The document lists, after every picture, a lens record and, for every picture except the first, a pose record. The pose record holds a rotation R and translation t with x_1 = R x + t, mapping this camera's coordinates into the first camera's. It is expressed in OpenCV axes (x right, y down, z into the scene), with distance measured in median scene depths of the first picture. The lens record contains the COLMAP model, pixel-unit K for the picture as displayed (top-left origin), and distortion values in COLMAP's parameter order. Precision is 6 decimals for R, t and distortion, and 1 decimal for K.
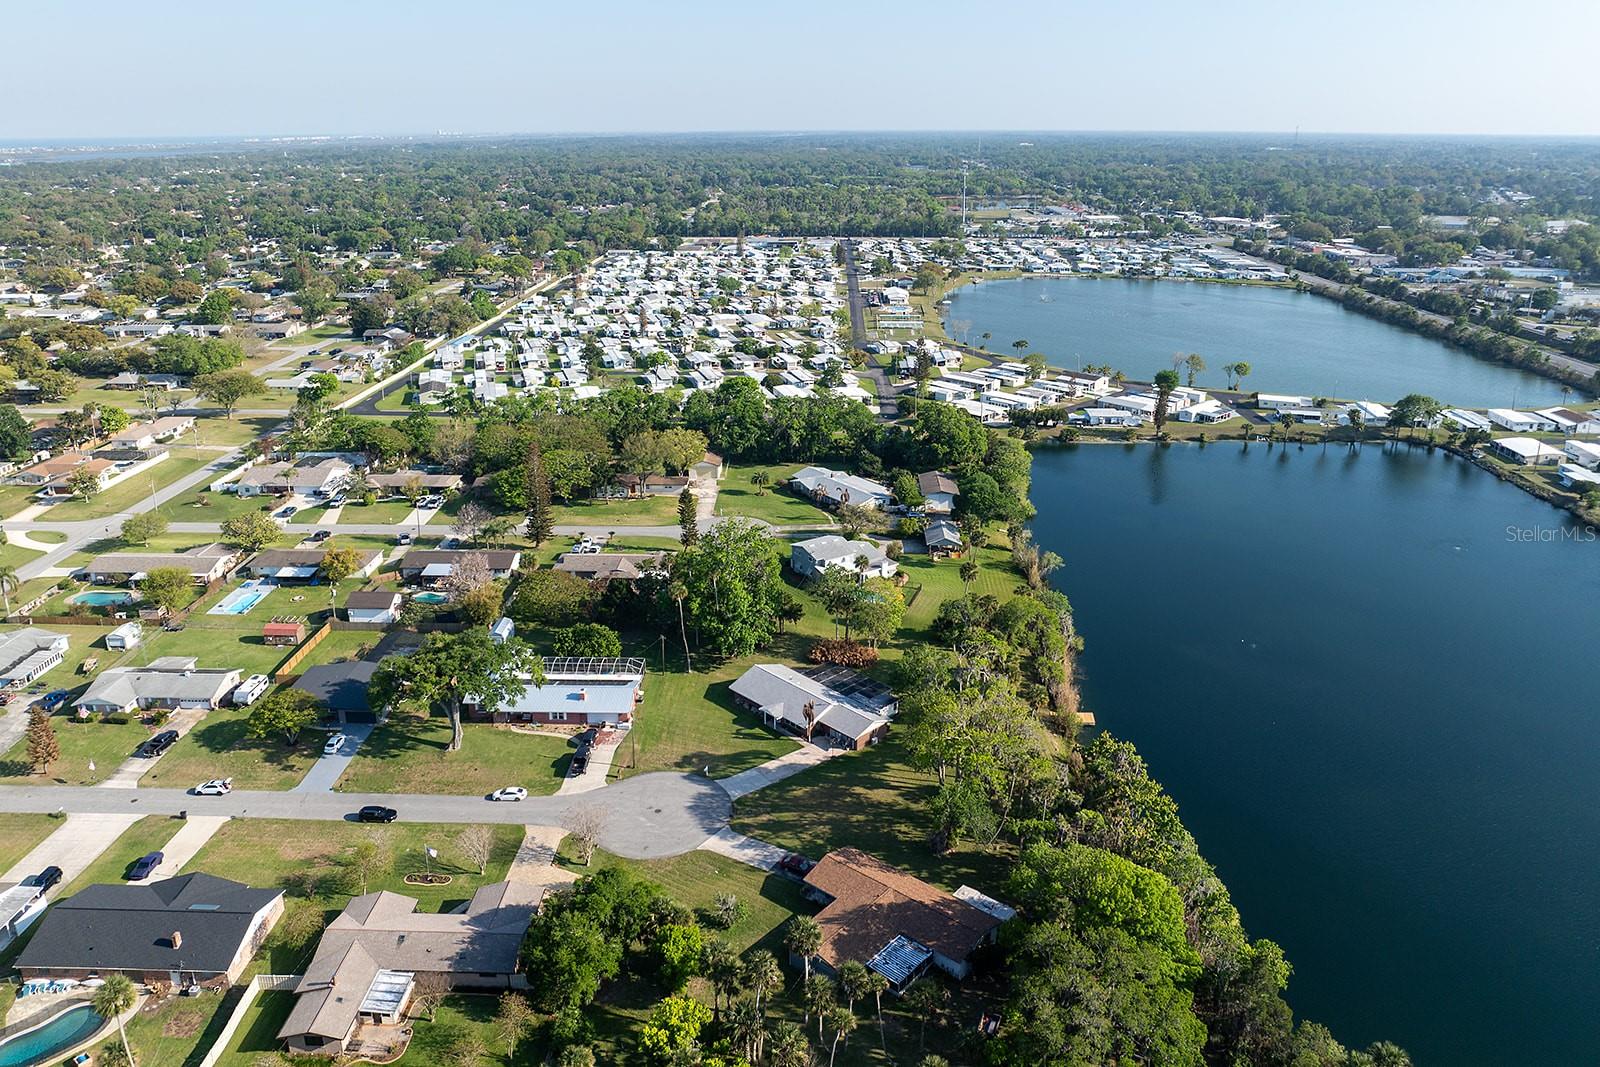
lens RADIAL K [[1100.1, 0, 808.8], [0, 1100.1, 532.8], [0, 0, 1]] dist [-0.044635, 0.001329]
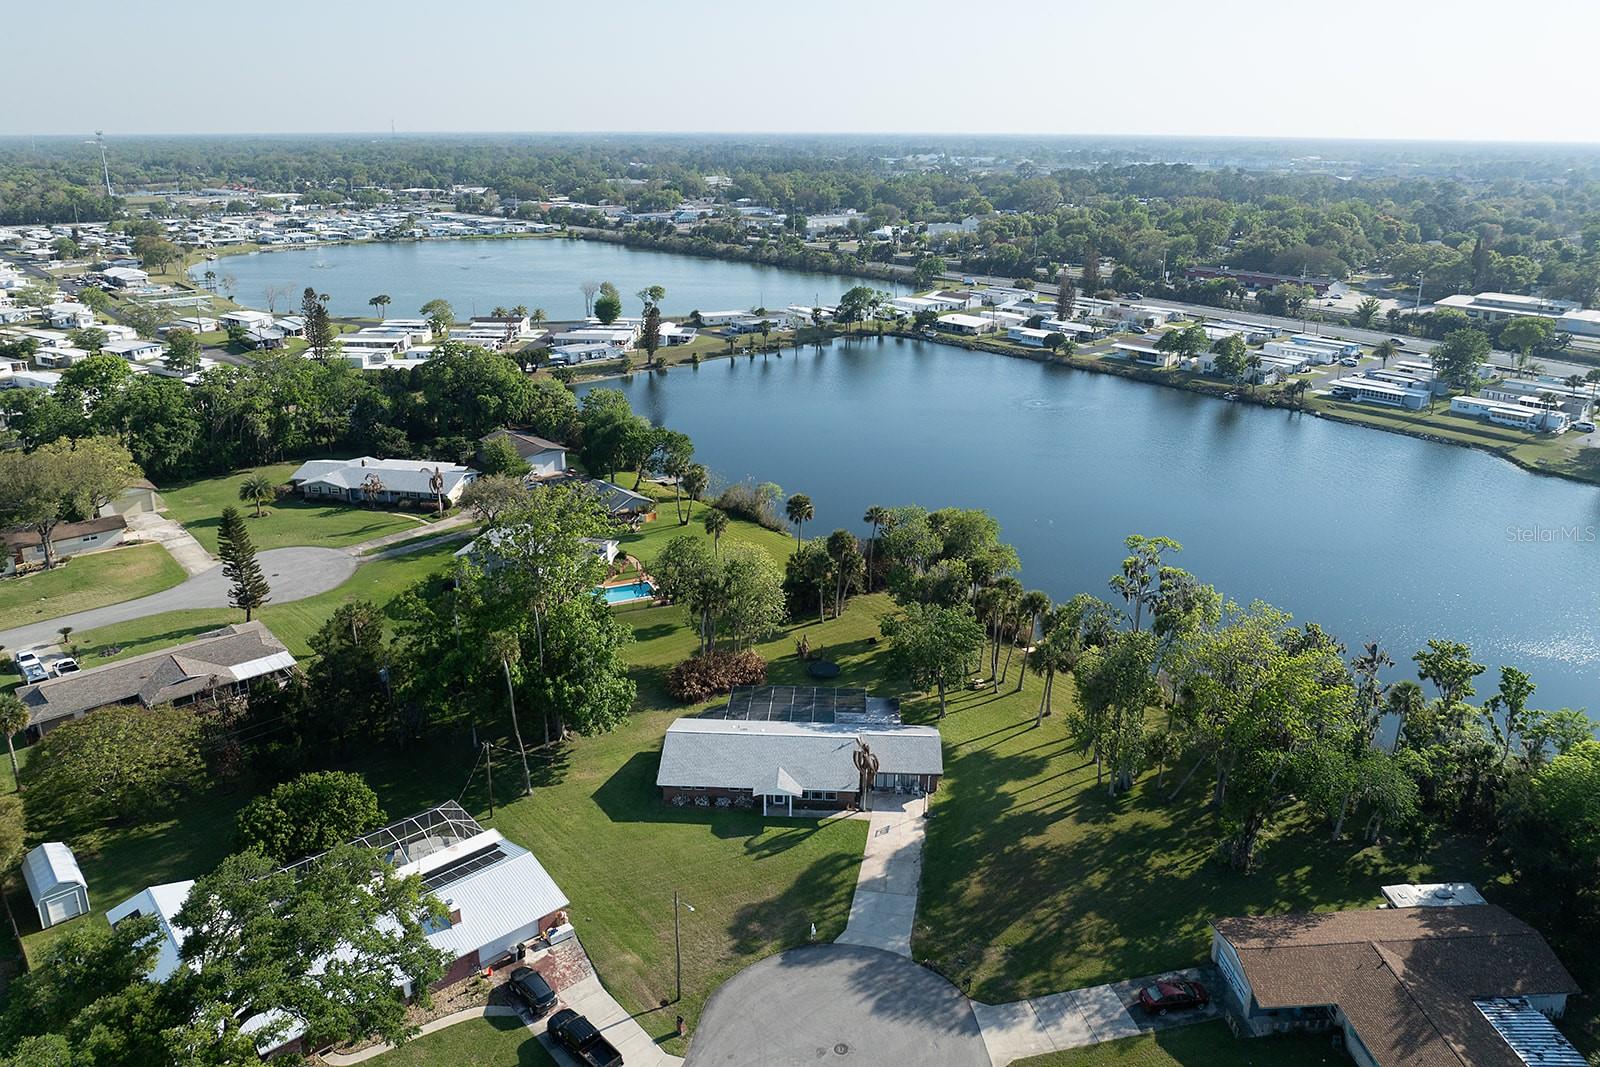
lens RADIAL K [[1100.1, 0, 813.4], [0, 1100.1, 527.6], [0, 0, 1]] dist [-0.044635, 0.001329]
pose [[0.720968, -0.228143, 0.654337, -0.313951], [0.231314, 0.969324, 0.083099, -0.009443], [-0.653223, 0.091446, 0.751624, 0.480845]]
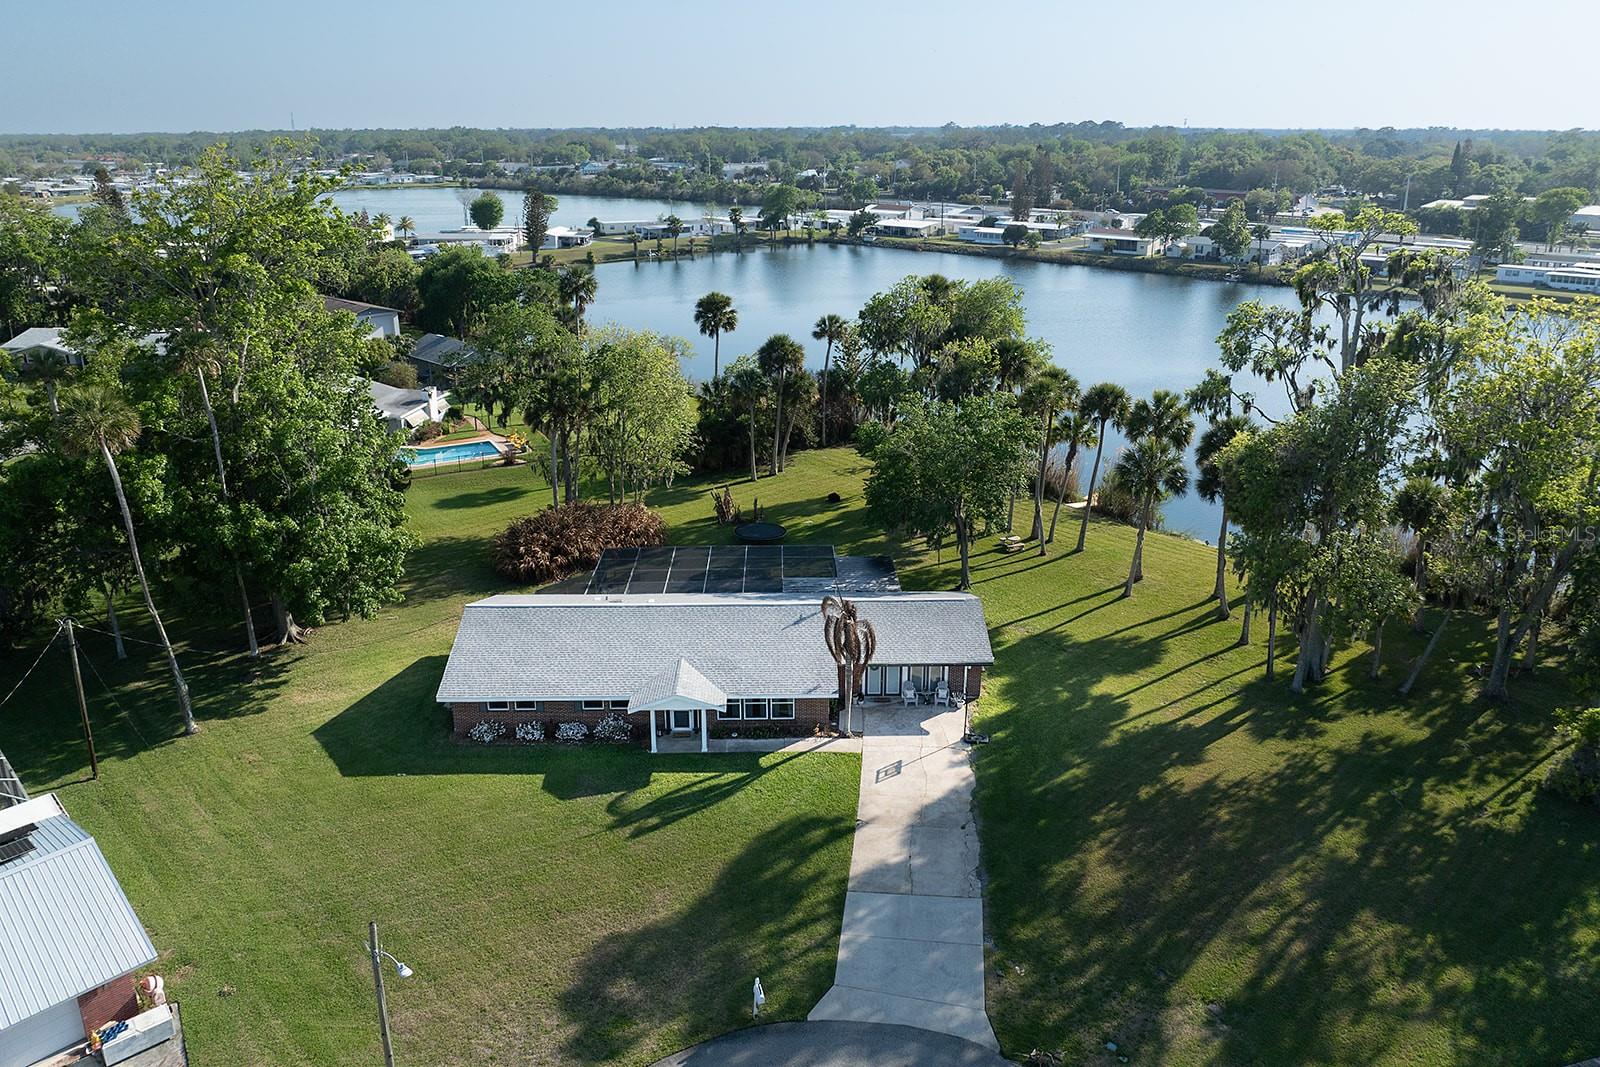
lens RADIAL K [[1100.1, 0, 817.5], [0, 1100.1, 530.1], [0, 0, 1]] dist [-0.044635, 0.001329]
pose [[0.666529, -0.251302, 0.701845, -0.173046], [0.253350, 0.961792, 0.103776, 0.087501], [-0.701108, 0.108643, 0.704730, 0.671724]]
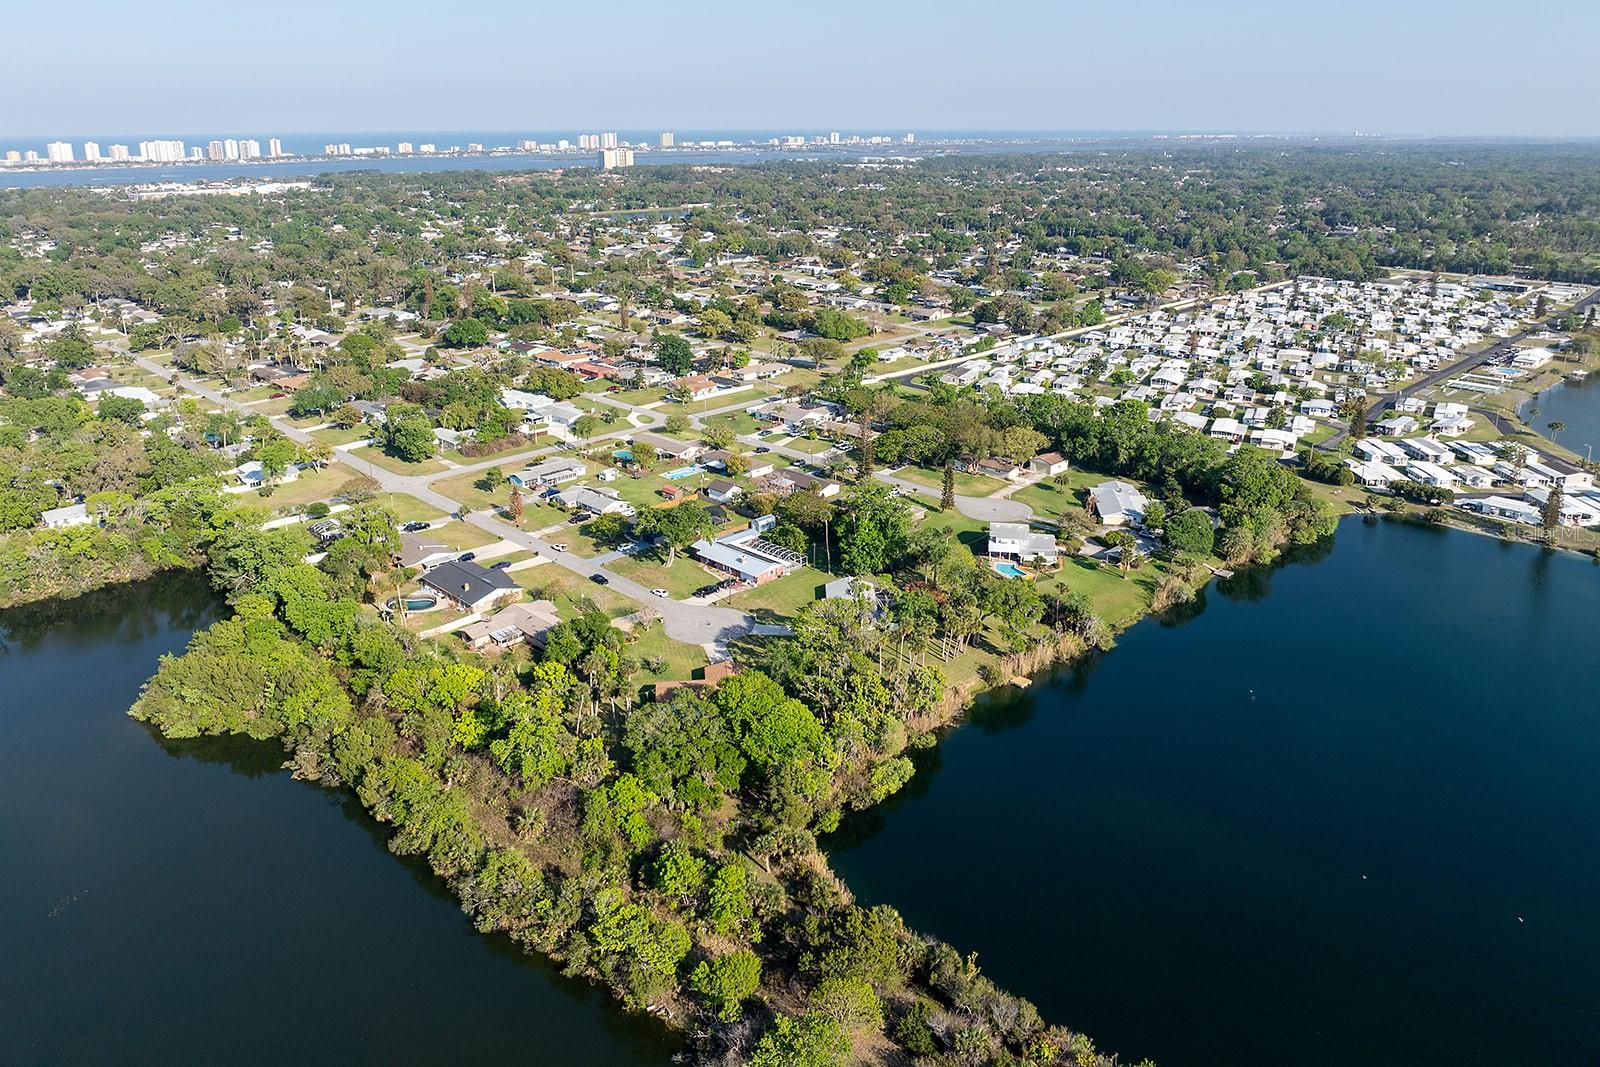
lens RADIAL K [[1100.1, 0, 809.5], [0, 1100.1, 534.4], [0, 0, 1]] dist [-0.044635, 0.001329]
pose [[0.726374, 0.238787, -0.644486, 0.774397], [-0.237260, 0.967180, 0.090941, -0.048931], [0.645050, 0.086853, 0.759189, -0.132576]]
